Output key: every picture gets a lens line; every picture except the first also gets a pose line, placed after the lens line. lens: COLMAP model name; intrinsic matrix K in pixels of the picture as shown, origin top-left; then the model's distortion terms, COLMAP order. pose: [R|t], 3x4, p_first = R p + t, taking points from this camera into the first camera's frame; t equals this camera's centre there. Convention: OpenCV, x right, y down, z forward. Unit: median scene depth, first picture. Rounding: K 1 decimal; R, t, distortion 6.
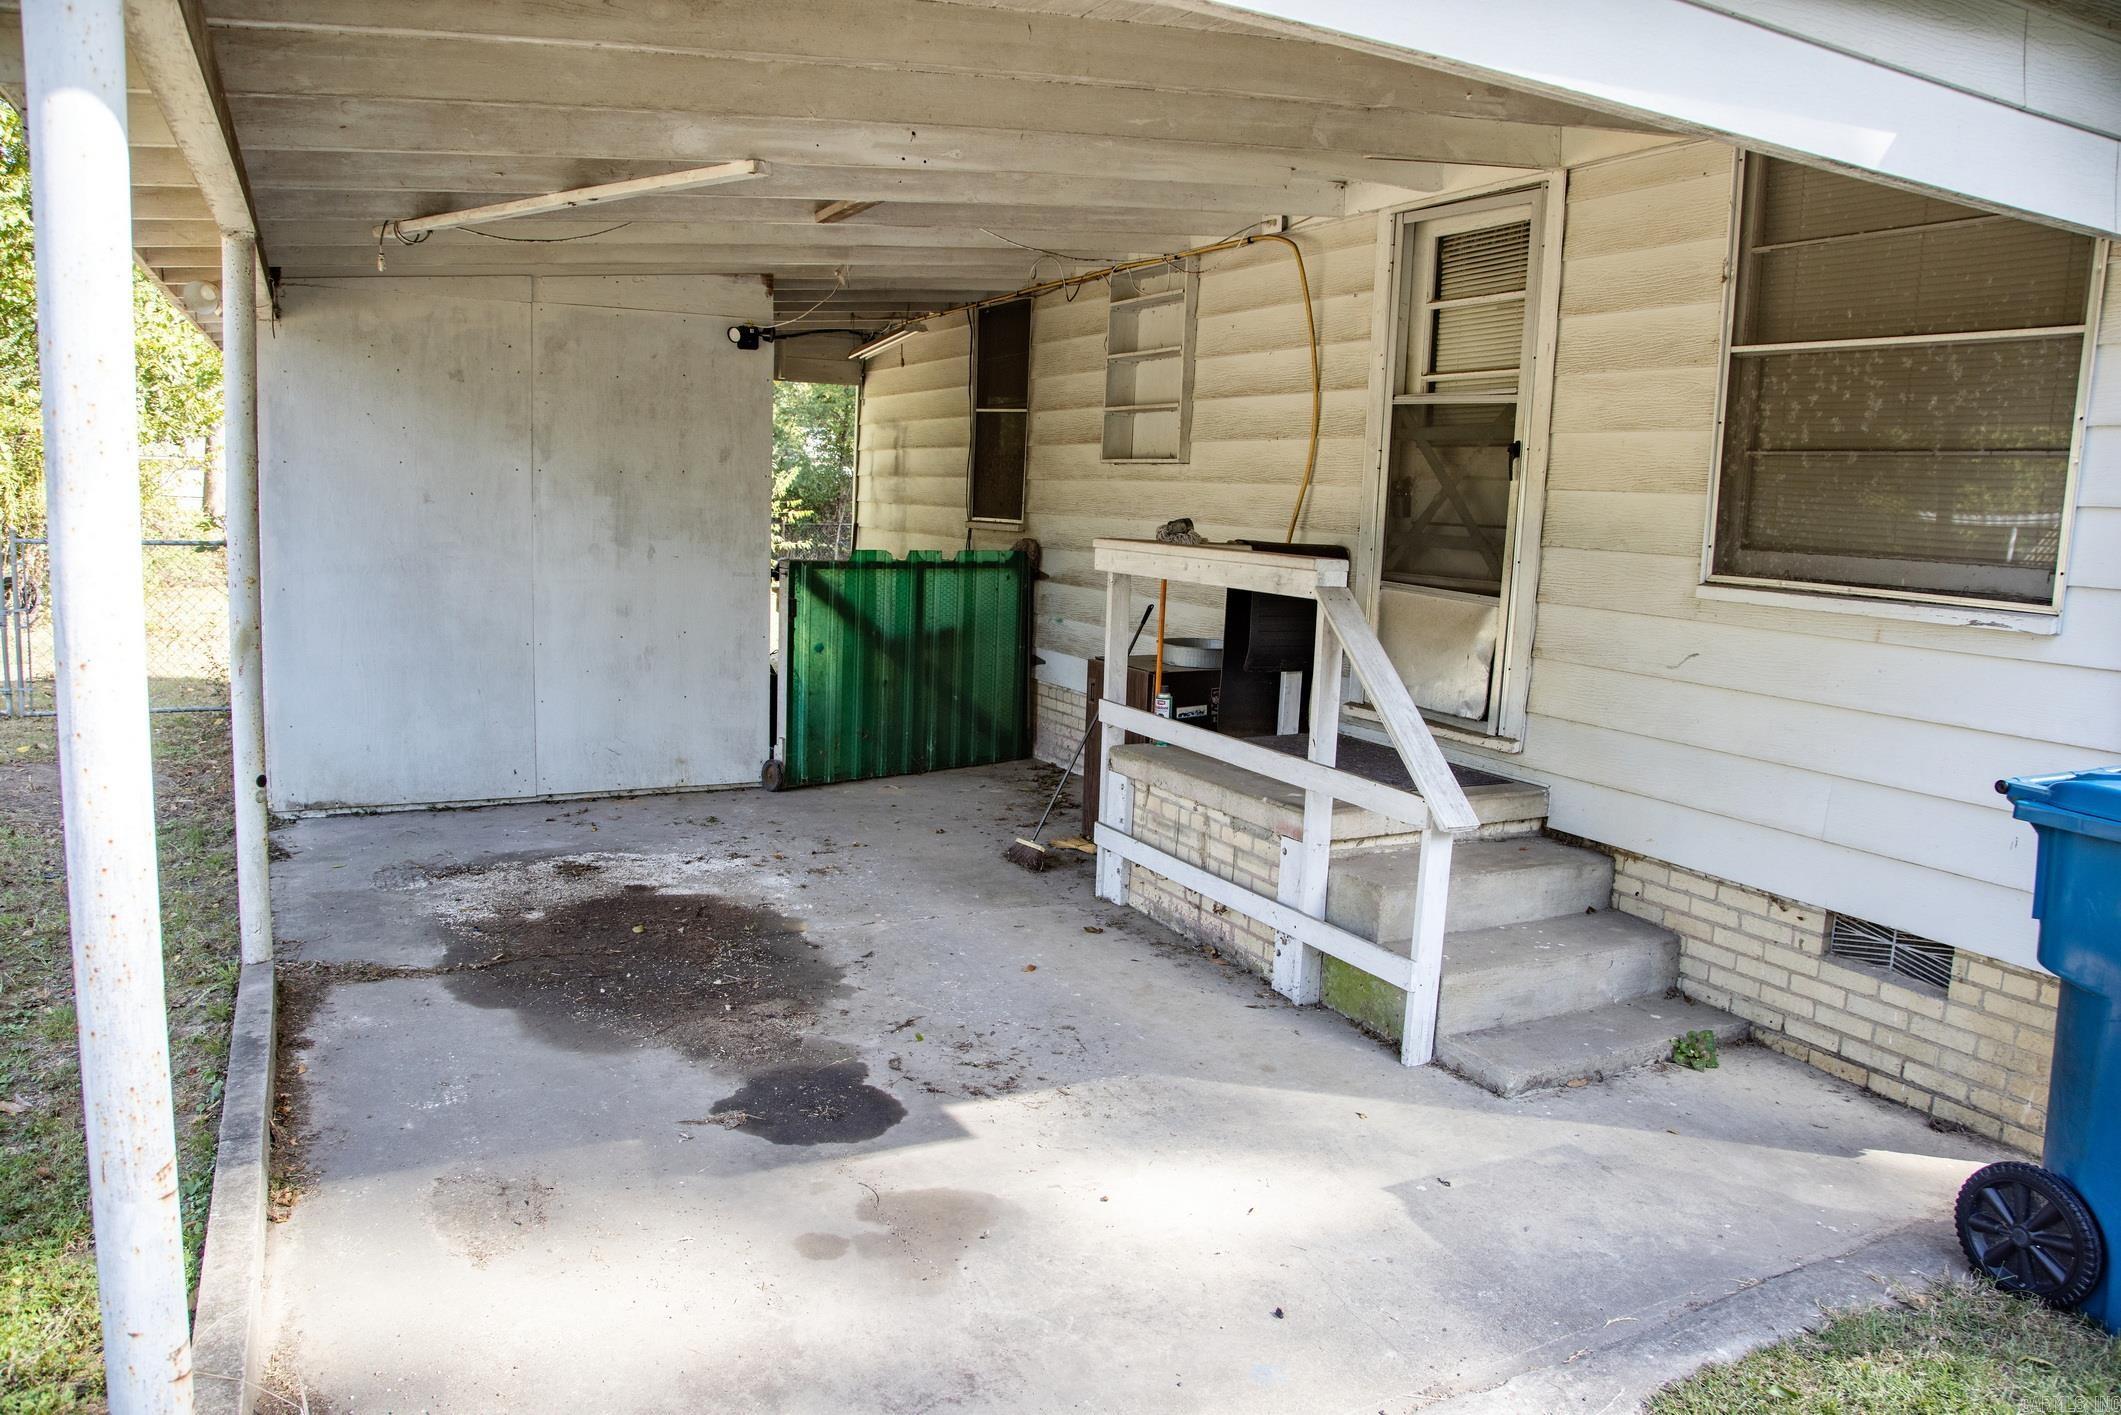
lens RADIAL K [[1414.7, 0, 1065.3], [0, 1414.7, 703.0], [0, 0, 1]] dist [-0.090246, 0.026648]
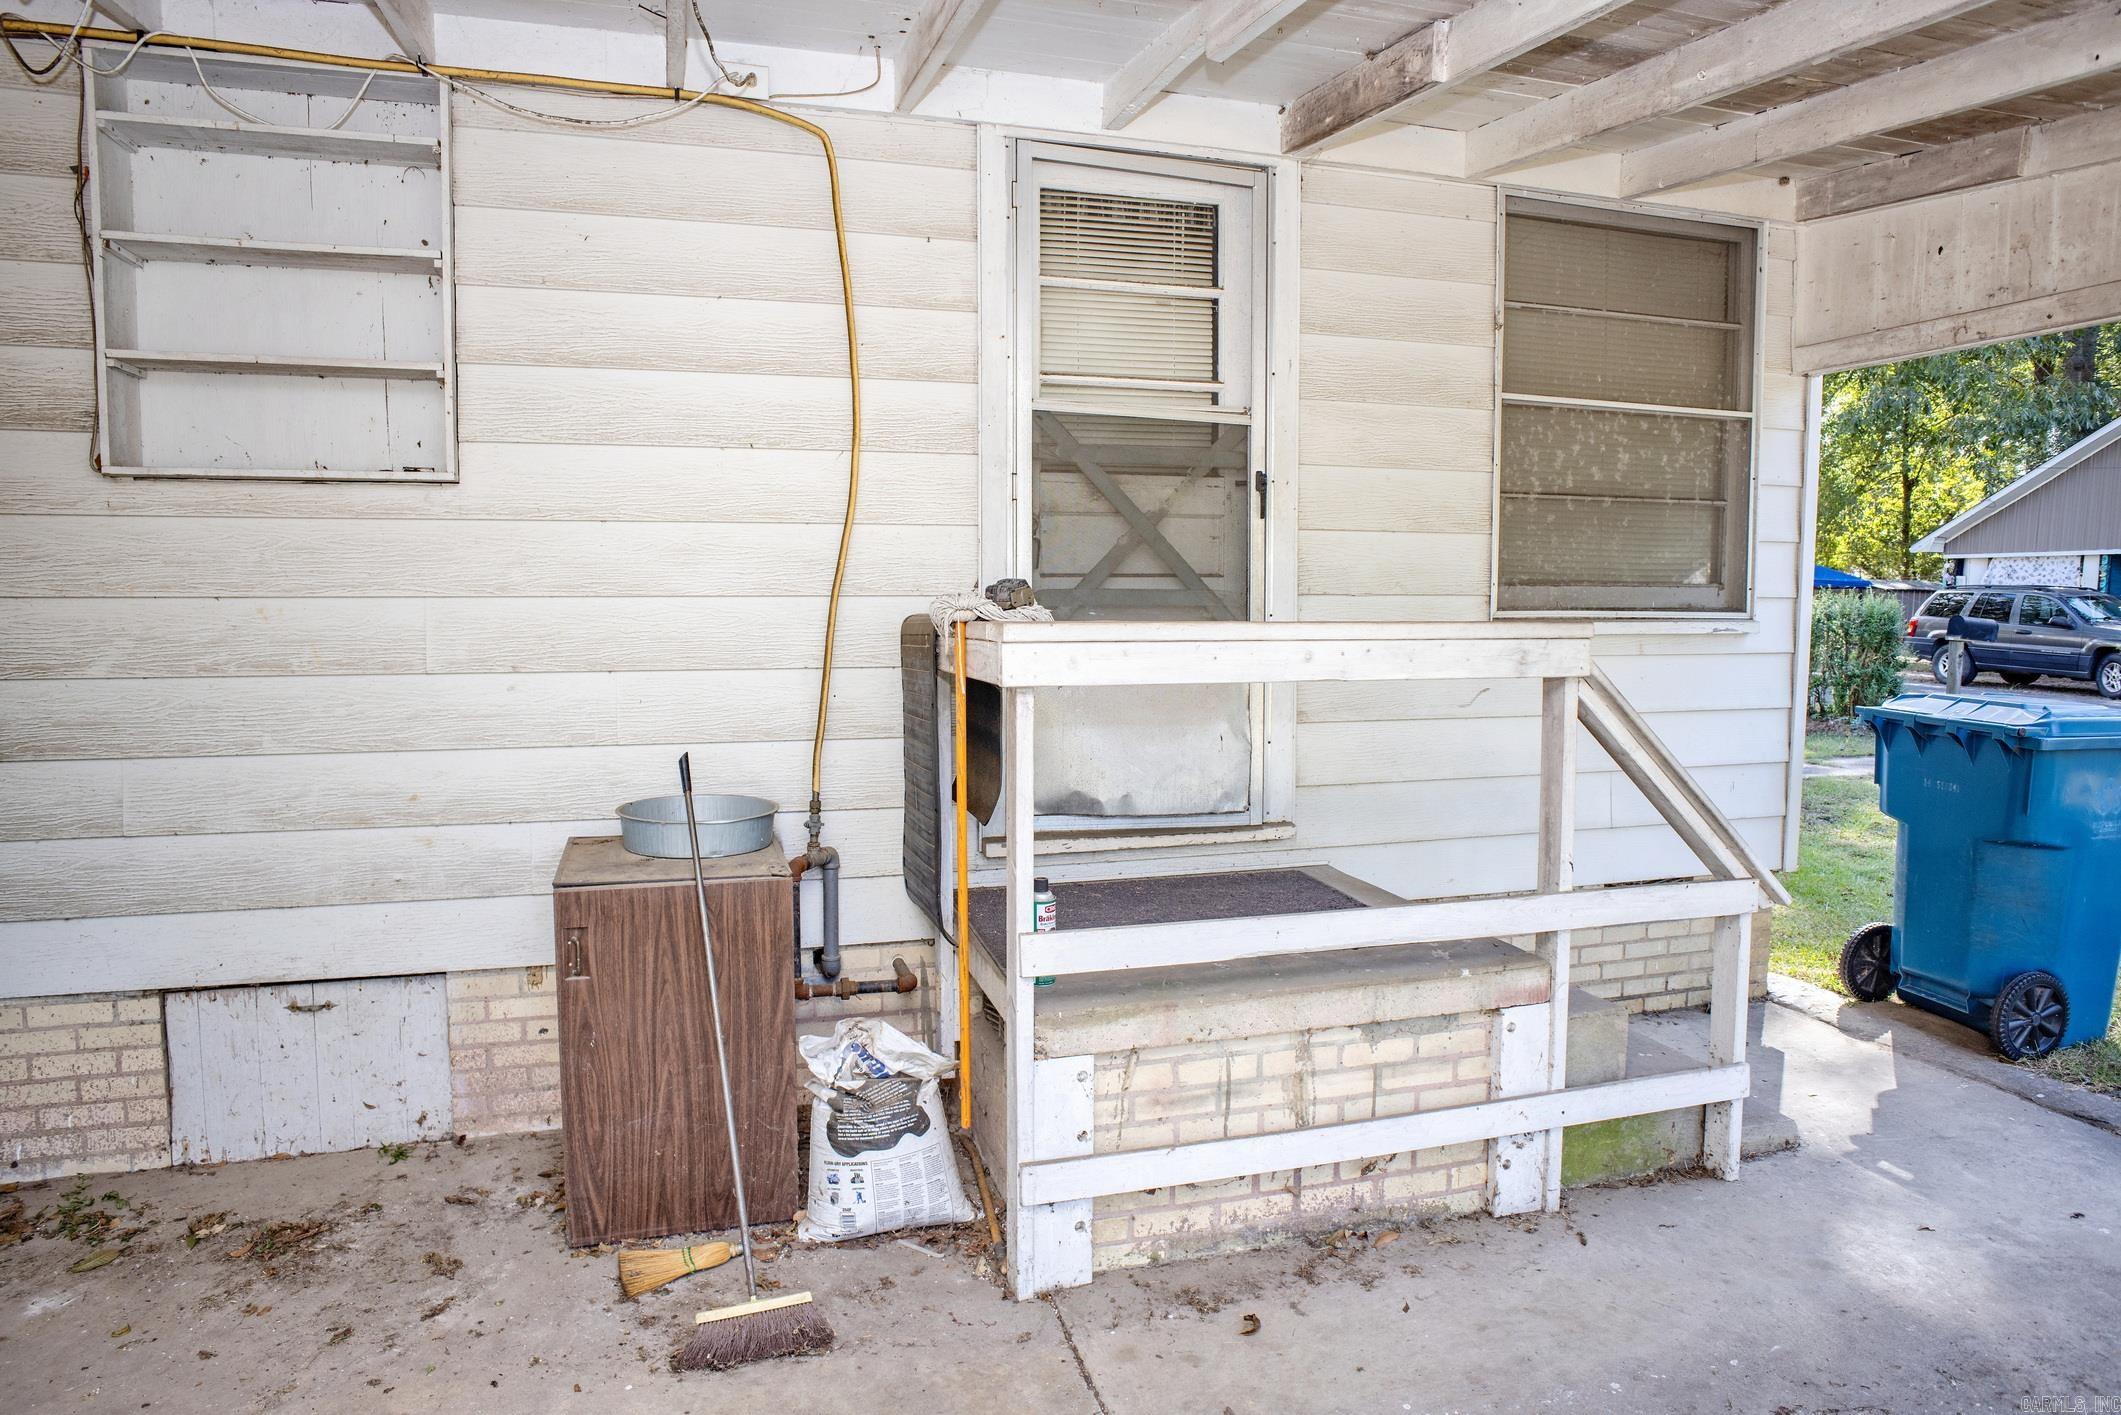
lens RADIAL K [[1260.7, 0, 1060.8], [0, 1260.7, 706.8], [0, 0, 1]] dist [-0.044520, -0.001042]
pose [[0.199718, -0.135014, 0.970507, -0.509631], [0.146357, 0.983461, 0.106697, -0.166007], [-0.968861, 0.120731, 0.216175, 1.092722]]
